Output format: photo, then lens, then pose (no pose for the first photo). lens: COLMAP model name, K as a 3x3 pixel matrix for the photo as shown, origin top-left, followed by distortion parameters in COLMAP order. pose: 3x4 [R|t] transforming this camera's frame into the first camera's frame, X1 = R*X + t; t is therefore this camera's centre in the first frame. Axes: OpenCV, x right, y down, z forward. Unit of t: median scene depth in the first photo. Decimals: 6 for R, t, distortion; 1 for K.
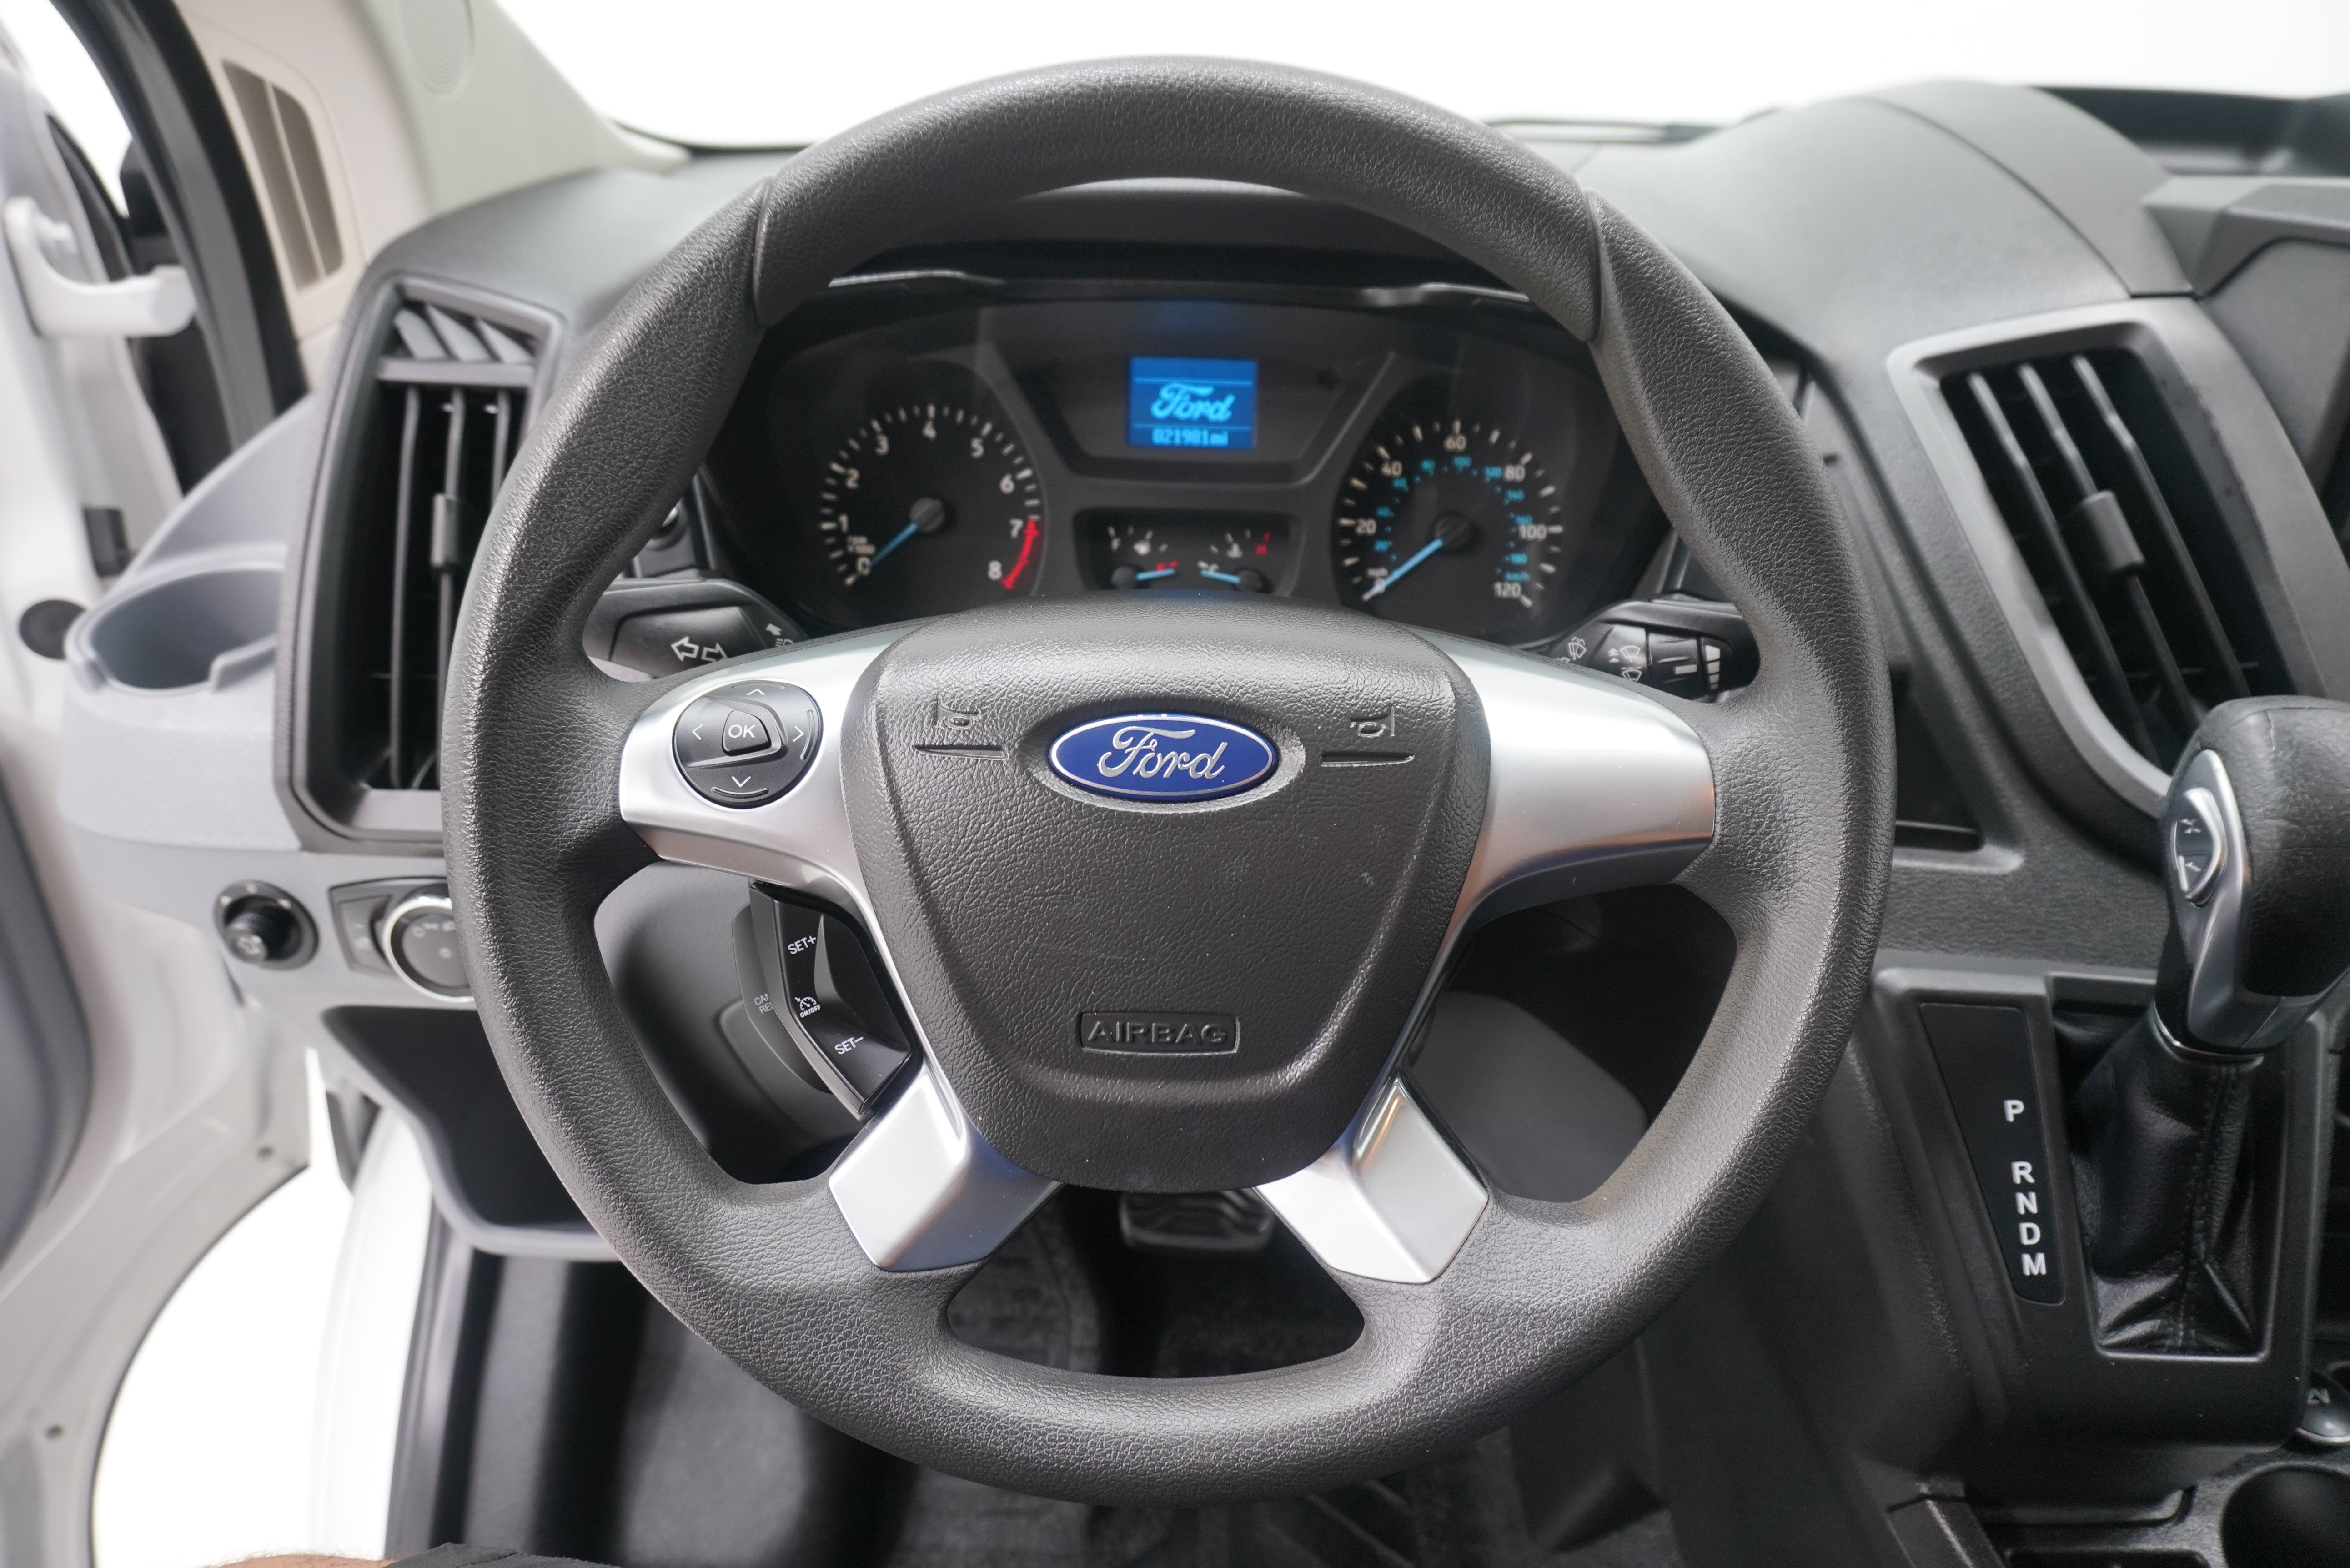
lens RADIAL K [[1569.5, 0, 1173.9], [0, 1569.5, 783.7], [0, 0, 1]] dist [-0.023315, 0.002049]
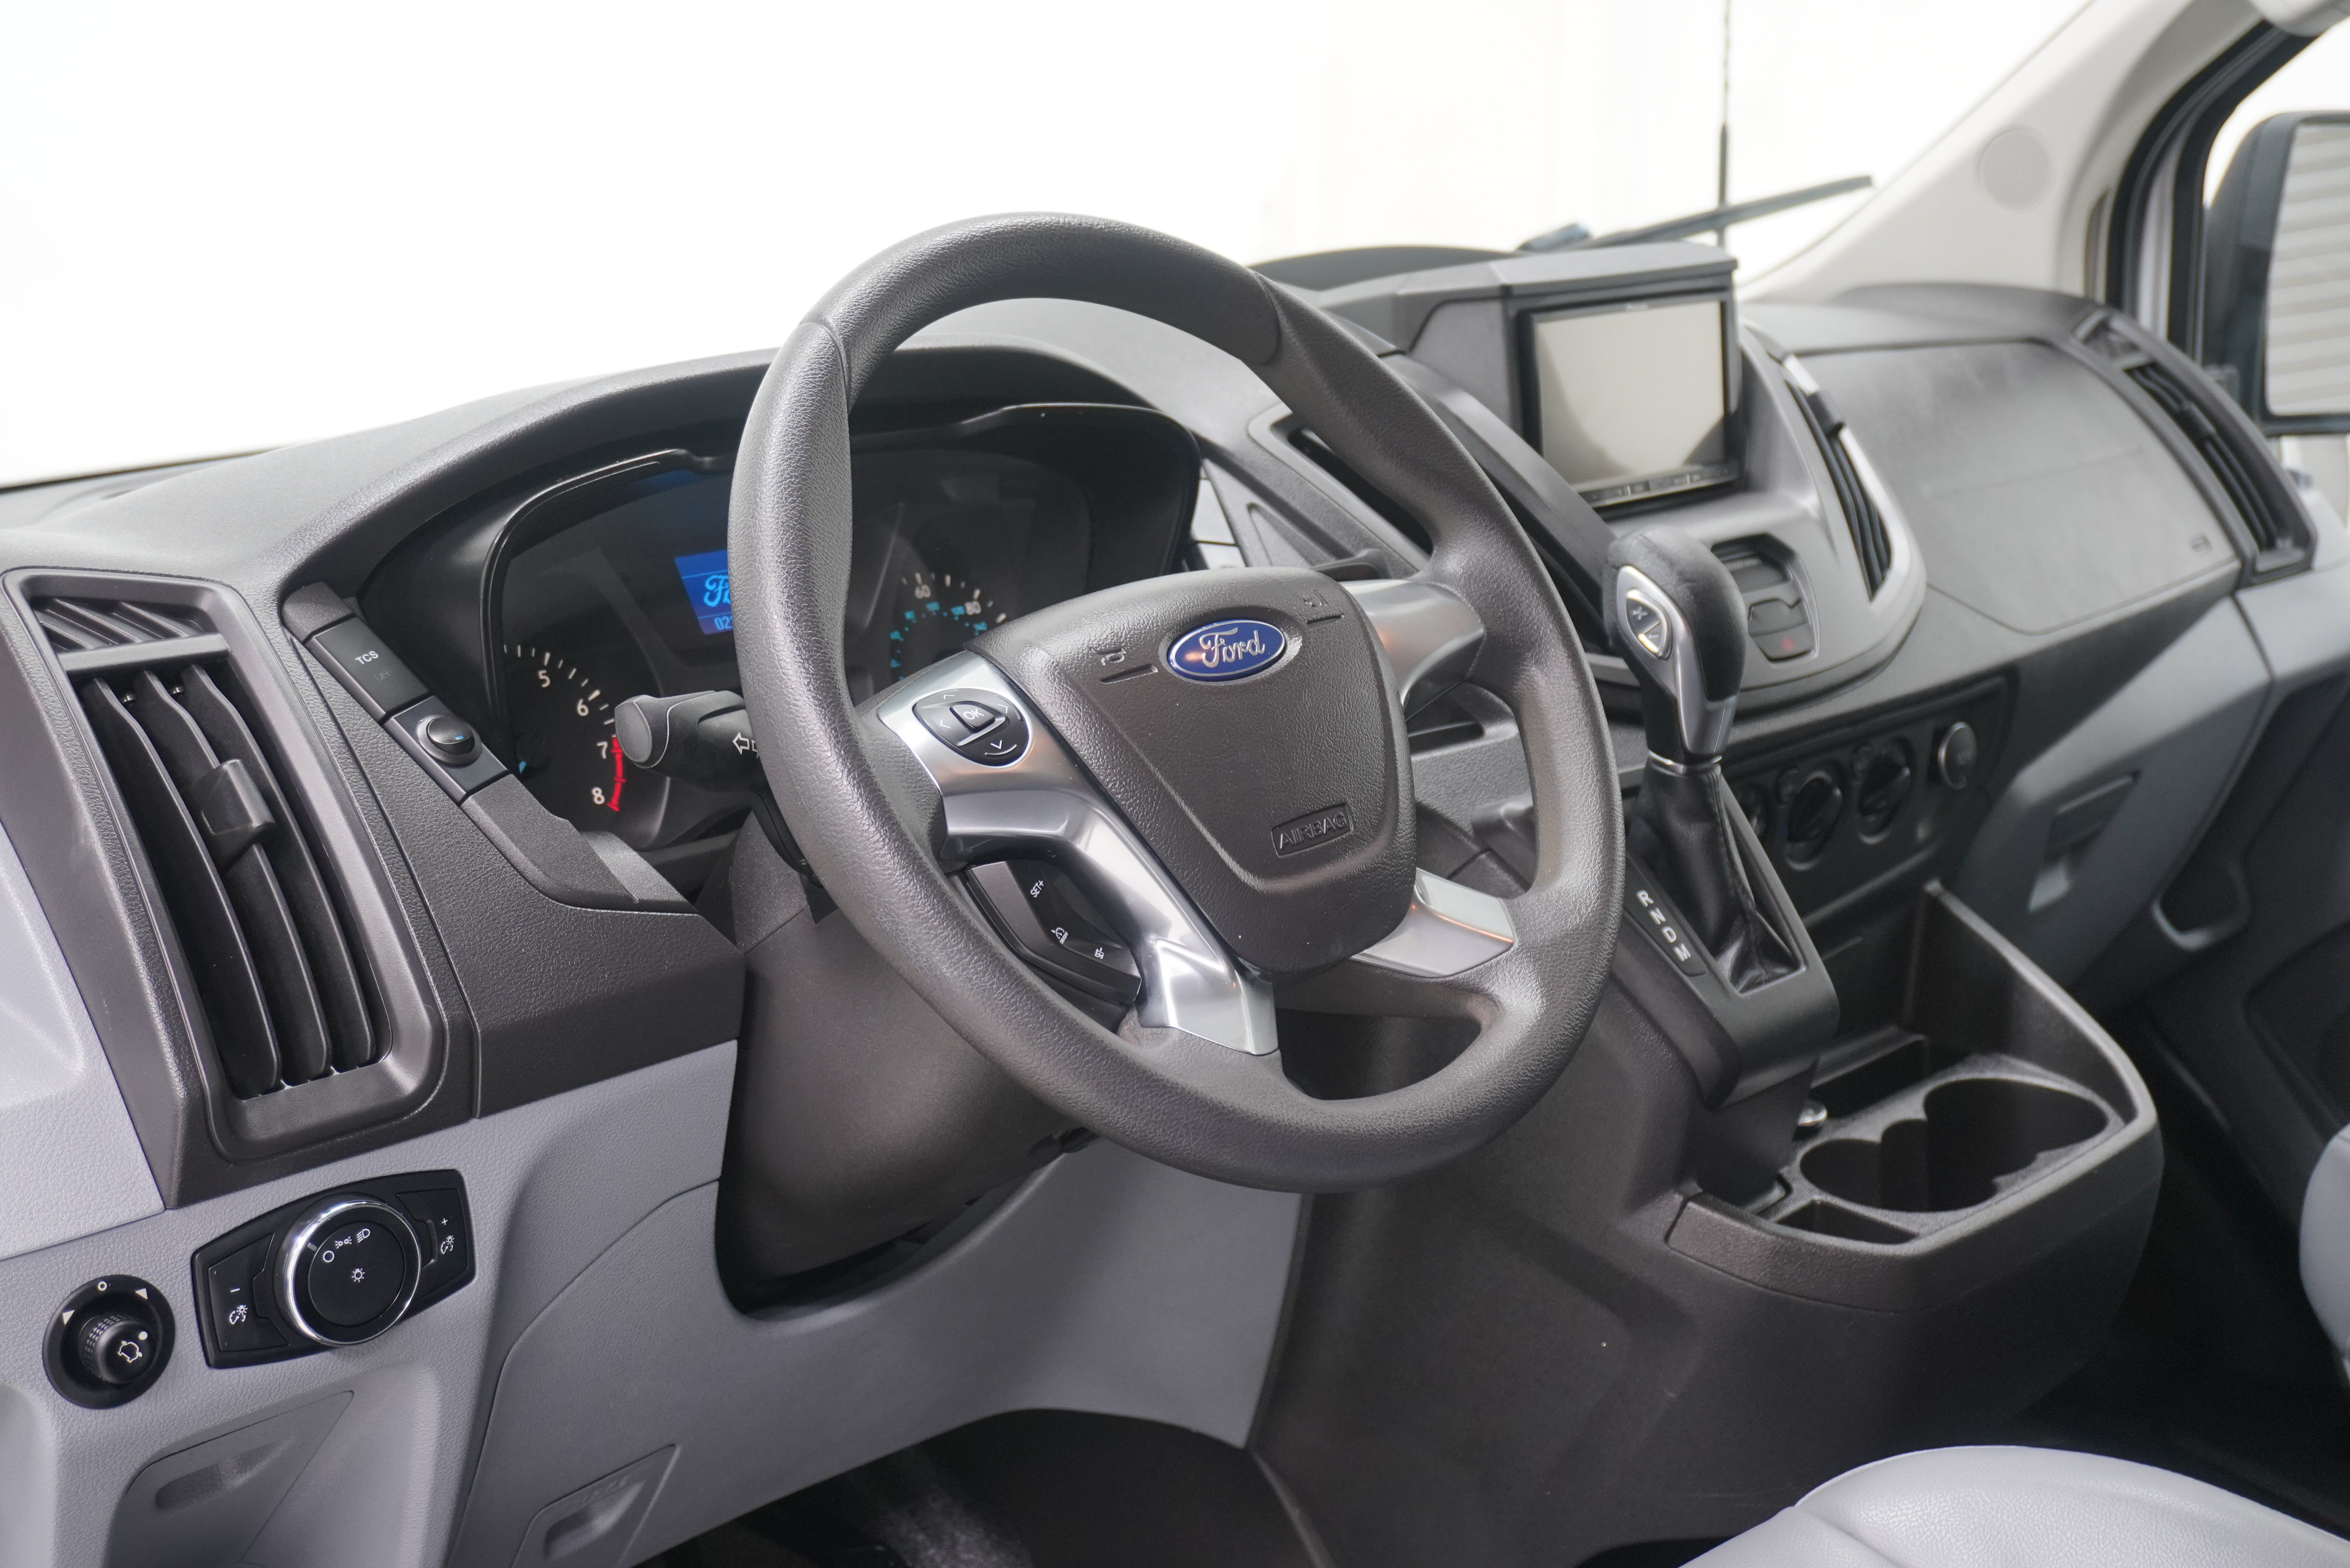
lens RADIAL K [[2854.7, 0, 1175.7], [0, 2854.7, 784.1], [0, 0, 1]] dist [0.003821, 0.000000]
pose [[0.683646, -0.205942, 0.700154, -1.254744], [0.425946, 0.891607, -0.153647, 0.313260], [-0.592620, 0.403268, 0.697264, -0.469980]]
